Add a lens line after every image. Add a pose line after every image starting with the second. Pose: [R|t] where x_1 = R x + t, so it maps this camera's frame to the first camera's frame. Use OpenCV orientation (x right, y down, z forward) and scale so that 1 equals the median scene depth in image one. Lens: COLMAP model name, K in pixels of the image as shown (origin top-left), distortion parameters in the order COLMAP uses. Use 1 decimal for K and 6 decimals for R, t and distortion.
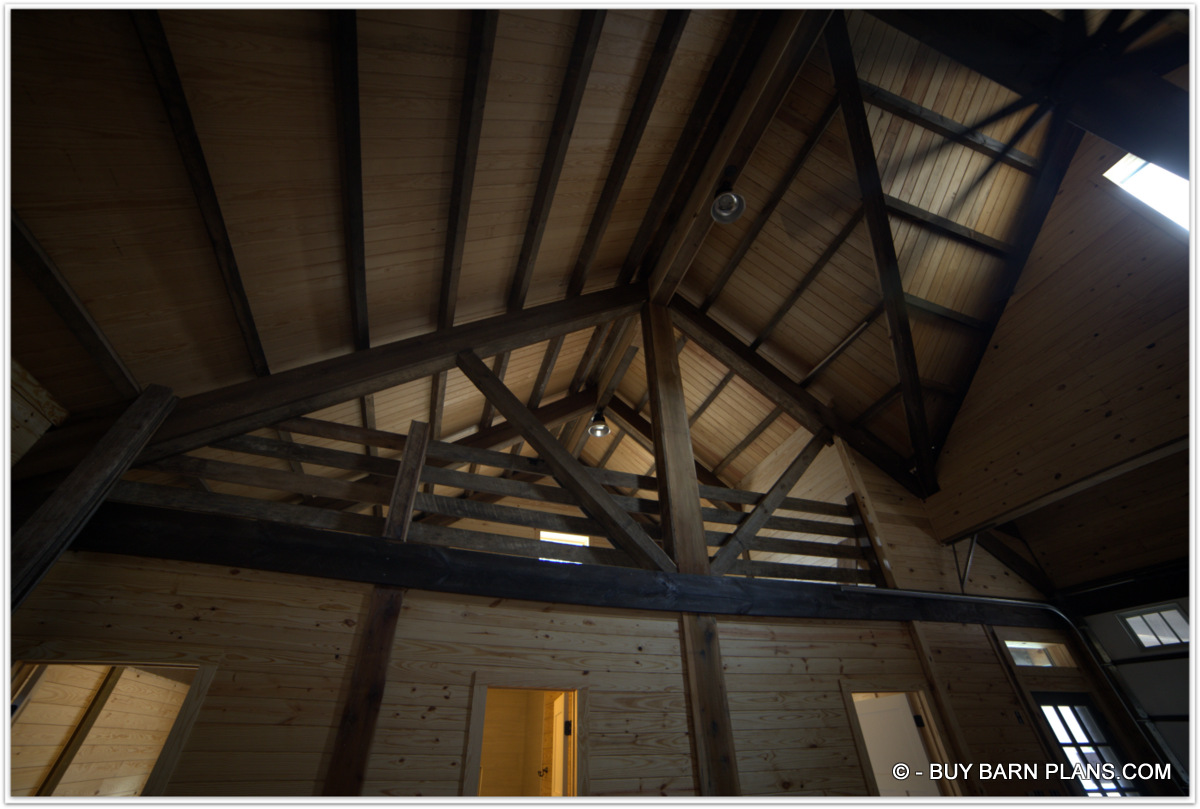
lens RADIAL K [[481.1, 0, 597.1], [0, 481.1, 403.7], [0, 0, 1]] dist [-0.103713, 0.035415]
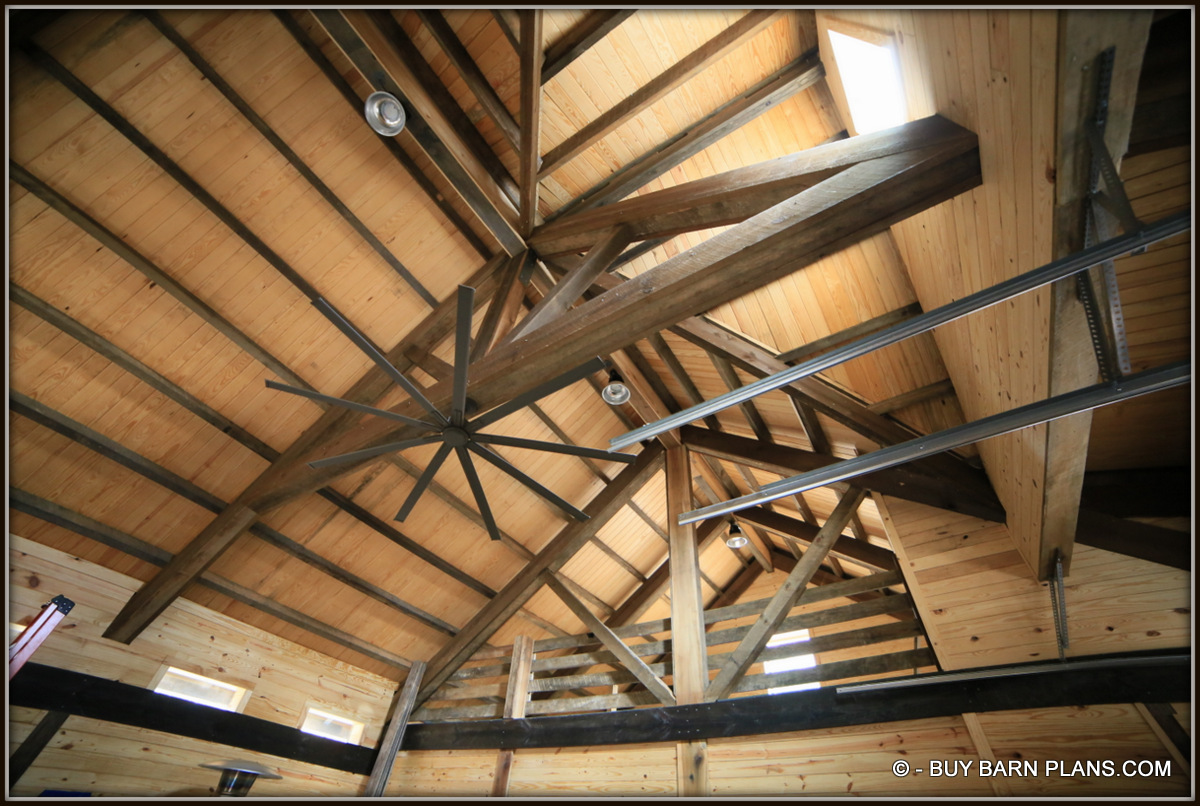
lens RADIAL K [[481.1, 0, 597.1], [0, 481.1, 402.2], [0, 0, 1]] dist [-0.103713, 0.035415]
pose [[0.619121, -0.525910, -0.583188, 1.182990], [0.428700, 0.848559, -0.310104, -0.028809], [0.657956, -0.058021, 0.750818, 0.009567]]
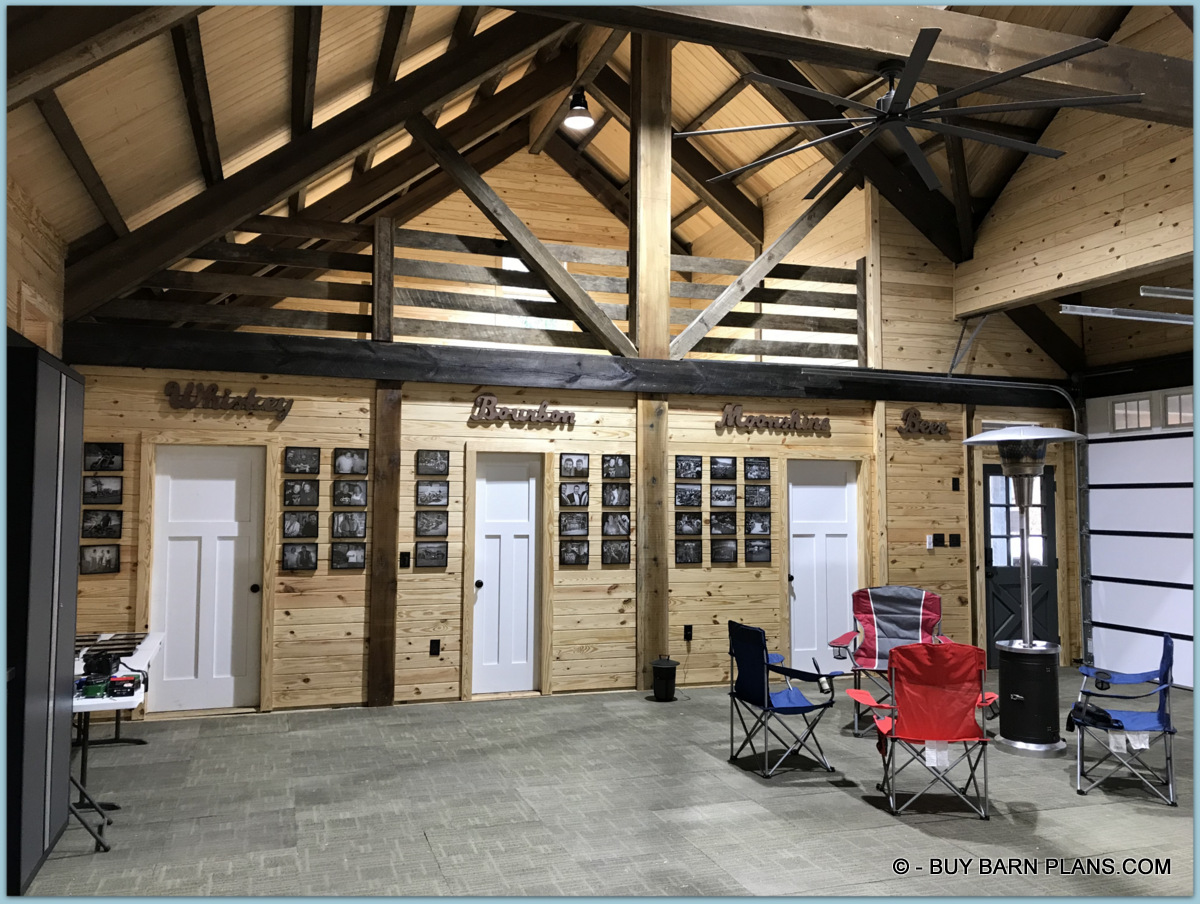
lens RADIAL K [[990.4, 0, 600.8], [0, 990.4, 449.8], [0, 0, 1]] dist [0.095781, -0.183264]
pose [[0.999813, 0.019291, 0.001114, 0.089249], [-0.016475, 0.820890, 0.570849, -0.780670], [0.010098, -0.570761, 0.821054, -1.011132]]
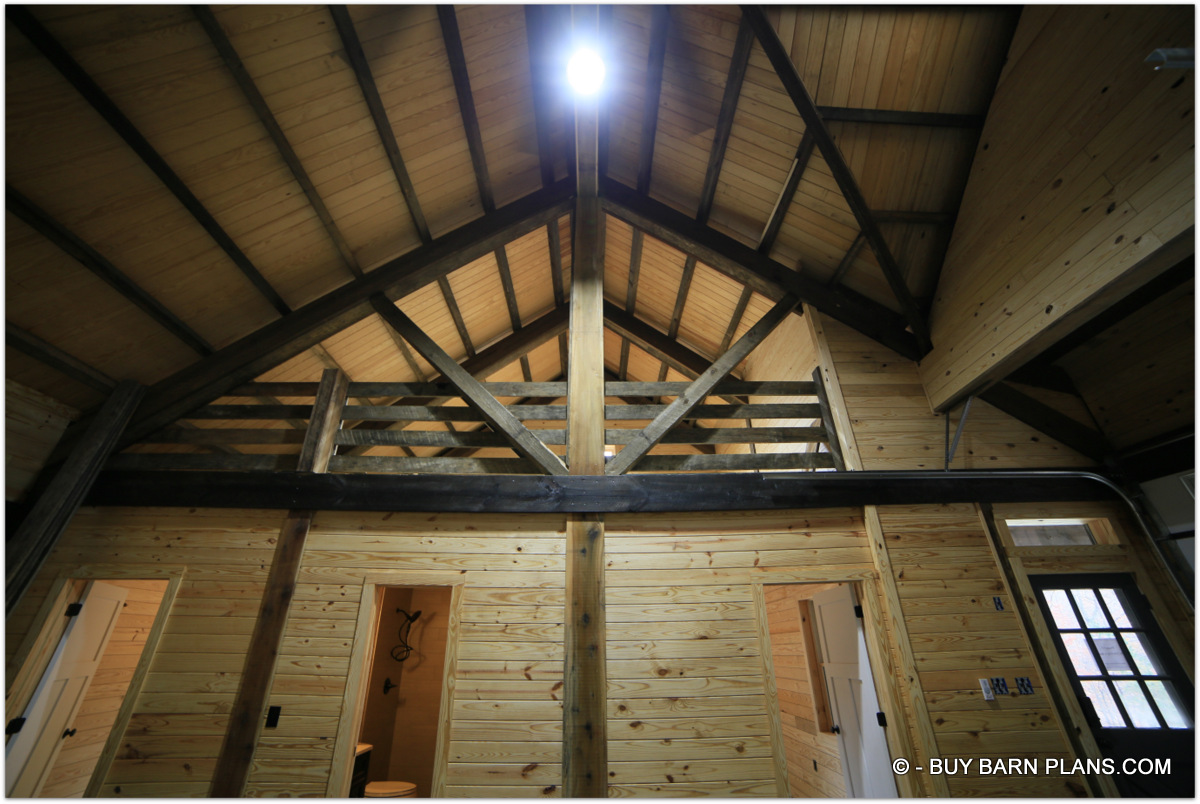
lens RADIAL K [[481.1, 0, 597.1], [0, 481.1, 401.2], [0, 0, 1]] dist [-0.103713, 0.035415]
pose [[0.950834, -0.137437, -0.277536, 0.544838], [0.186214, 0.969765, 0.157737, 0.056658], [0.247465, -0.201662, 0.947678, 0.084501]]
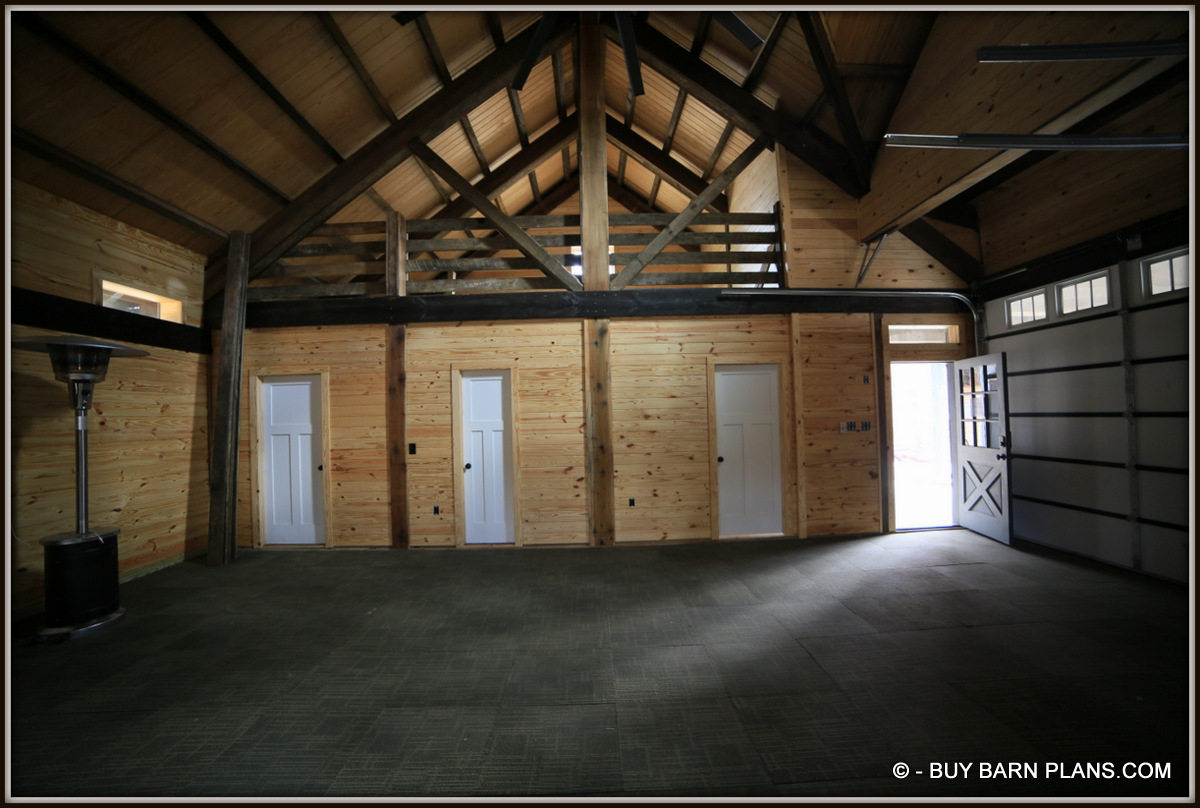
lens RADIAL K [[481.1, 0, 597.1], [0, 481.1, 403.2], [0, 0, 1]] dist [-0.103713, 0.035415]
pose [[0.952571, -0.017384, -0.303818, 0.649366], [0.196586, 0.797246, 0.570747, -0.185469], [0.232296, -0.603404, 0.762852, -0.283704]]
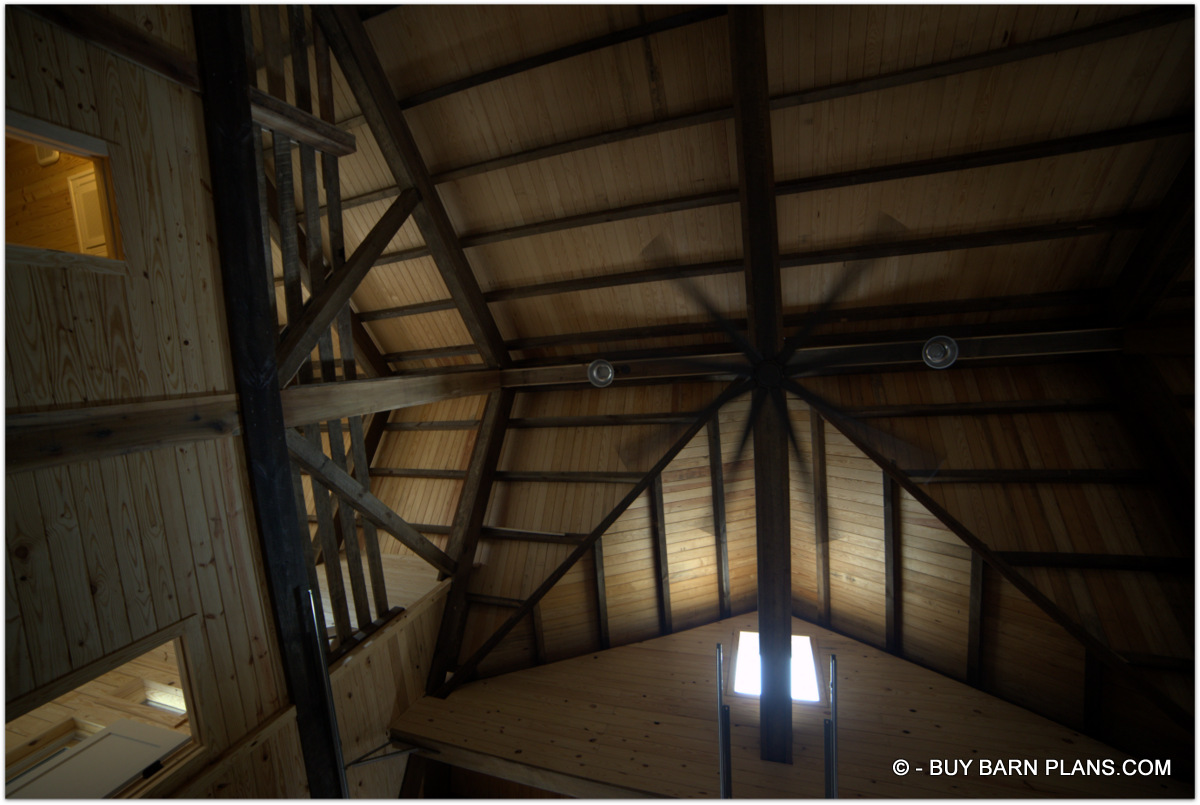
lens RADIAL K [[481.1, 0, 597.1], [0, 481.1, 401.7], [0, 0, 1]] dist [-0.103713, 0.035415]
pose [[0.368807, 0.928986, -0.031101, 0.465273], [-0.794945, 0.297899, -0.528506, 0.350581], [-0.481709, 0.219640, 0.848360, -0.080524]]
